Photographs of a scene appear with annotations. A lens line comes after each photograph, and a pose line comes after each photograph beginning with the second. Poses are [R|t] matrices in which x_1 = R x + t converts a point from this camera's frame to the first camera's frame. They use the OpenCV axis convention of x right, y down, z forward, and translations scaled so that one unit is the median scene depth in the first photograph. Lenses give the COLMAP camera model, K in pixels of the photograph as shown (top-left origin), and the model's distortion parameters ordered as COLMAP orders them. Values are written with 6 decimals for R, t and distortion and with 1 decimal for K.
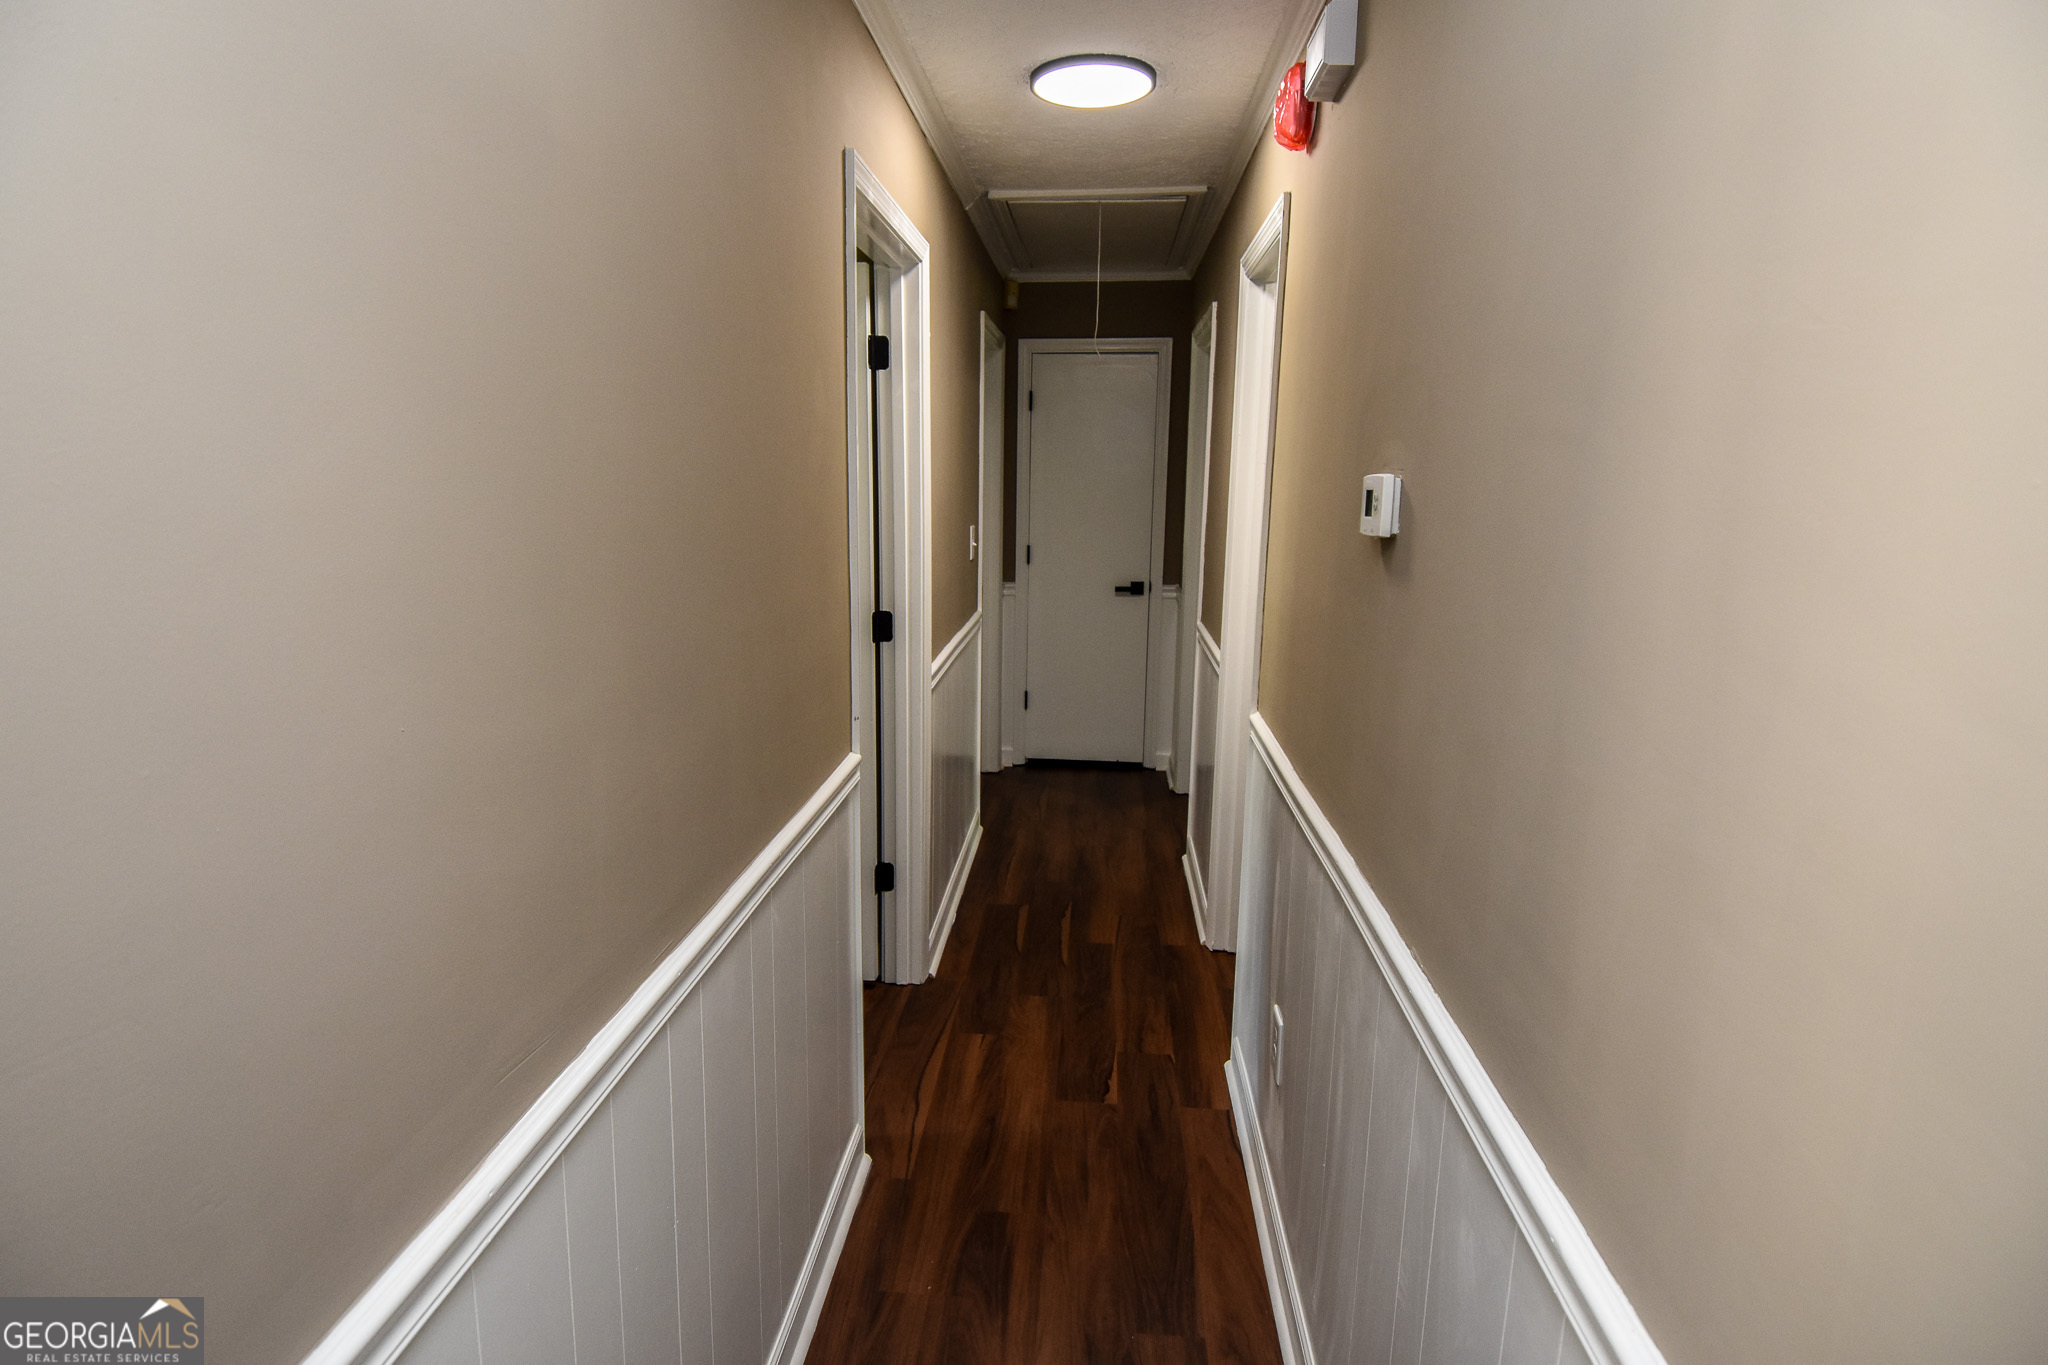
lens RADIAL K [[1070.9, 0, 1028.2], [0, 1070.9, 662.1], [0, 0, 1]] dist [0.045536, -0.050360]
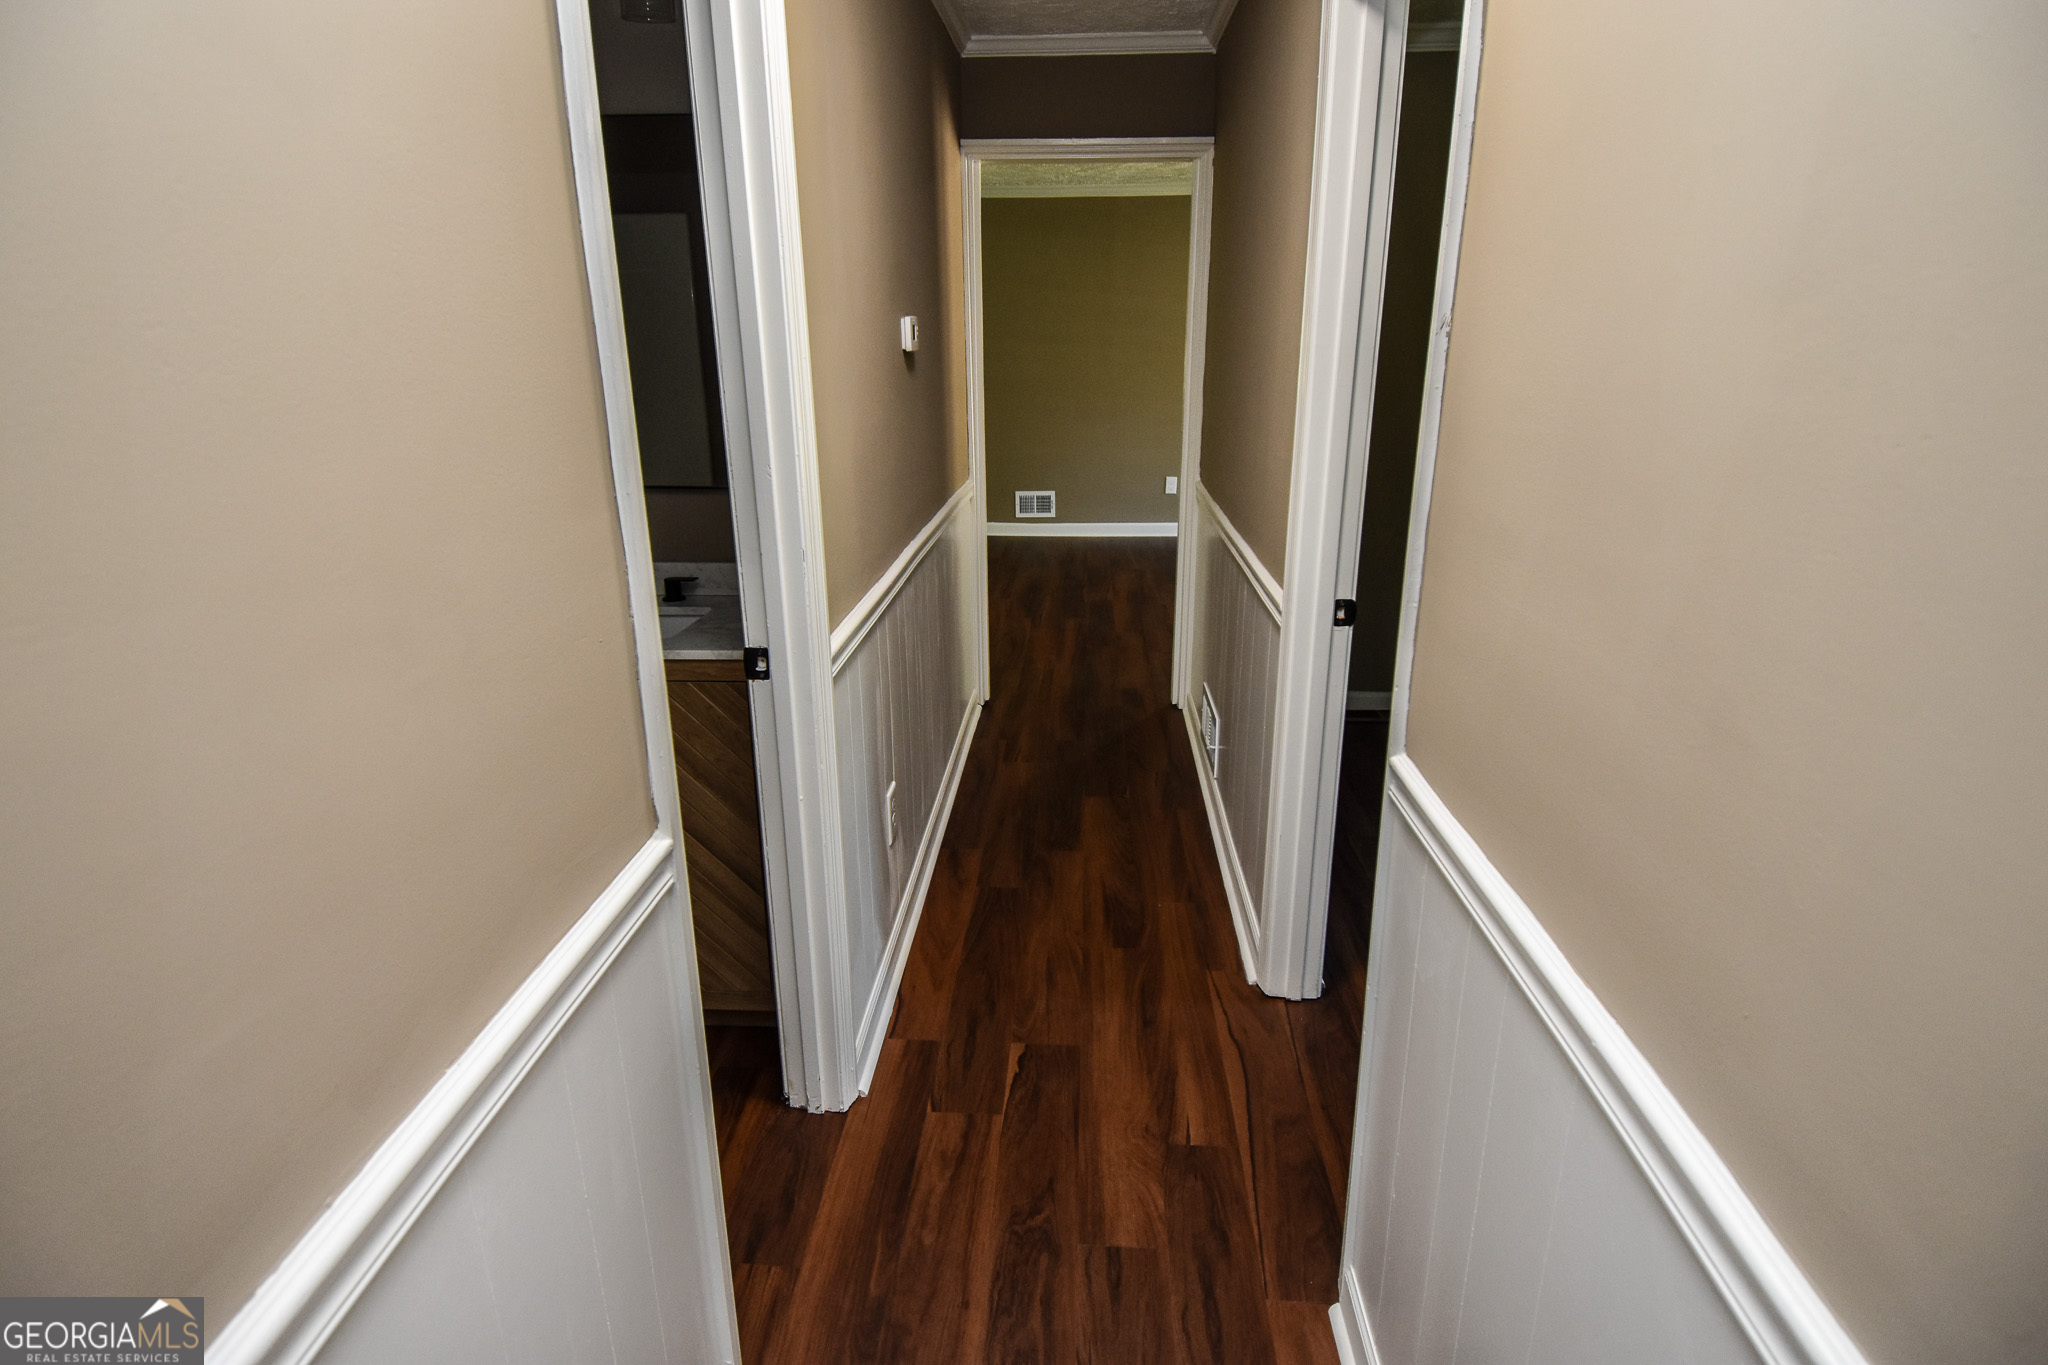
lens RADIAL K [[1070.9, 0, 1028.2], [0, 1070.9, 662.1], [0, 0, 1]] dist [0.045536, -0.050360]
pose [[-0.999796, -0.007735, -0.018665, 0.091182], [-0.015414, 0.889260, 0.457142, -0.289474], [0.013062, 0.457336, -0.889198, 1.714094]]
